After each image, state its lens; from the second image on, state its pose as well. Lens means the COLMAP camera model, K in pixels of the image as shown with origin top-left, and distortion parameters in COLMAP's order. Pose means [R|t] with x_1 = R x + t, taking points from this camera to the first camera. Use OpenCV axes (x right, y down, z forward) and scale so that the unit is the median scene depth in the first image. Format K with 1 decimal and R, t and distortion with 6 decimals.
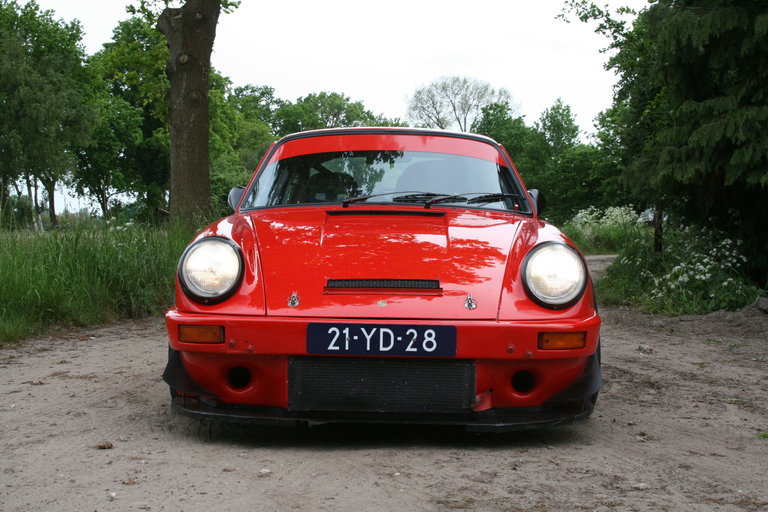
lens RADIAL K [[1213.3, 0, 384.6], [0, 1213.3, 257.3], [0, 0, 1]] dist [-0.025721, 0.000000]
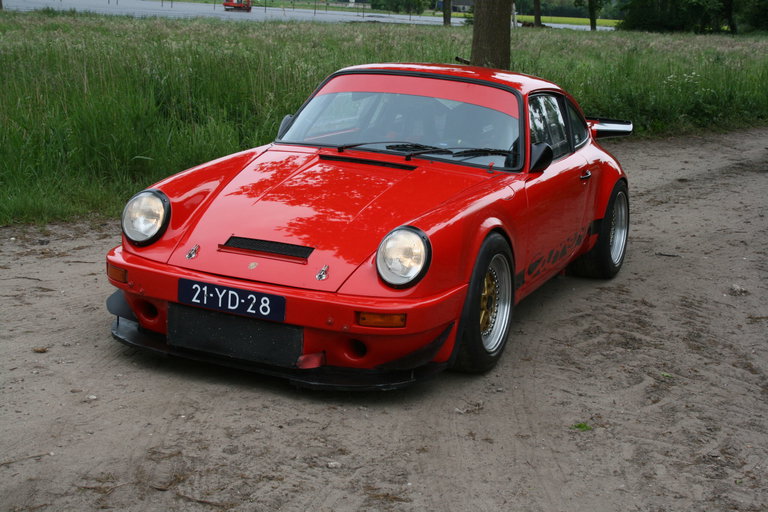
lens RADIAL K [[1349.0, 0, 384.6], [0, 1349.0, 257.0], [0, 0, 1]] dist [-0.029115, 0.000000]
pose [[0.916328, 0.125463, -0.380266, 0.645327], [-0.061996, 0.982647, 0.174818, -0.218822], [0.395601, -0.136616, 0.908205, -0.155721]]
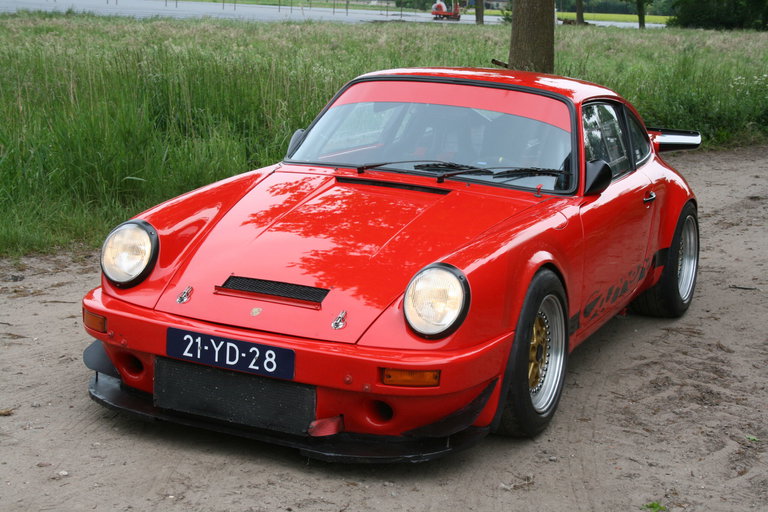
lens RADIAL K [[1476.0, 0, 381.3], [0, 1476.0, 255.0], [0, 0, 1]] dist [0.000762, 0.000000]
pose [[0.908896, 0.113445, -0.401296, 0.596402], [-0.052180, 0.985662, 0.160461, -0.216308], [0.413746, -0.124903, 0.901784, -0.044358]]
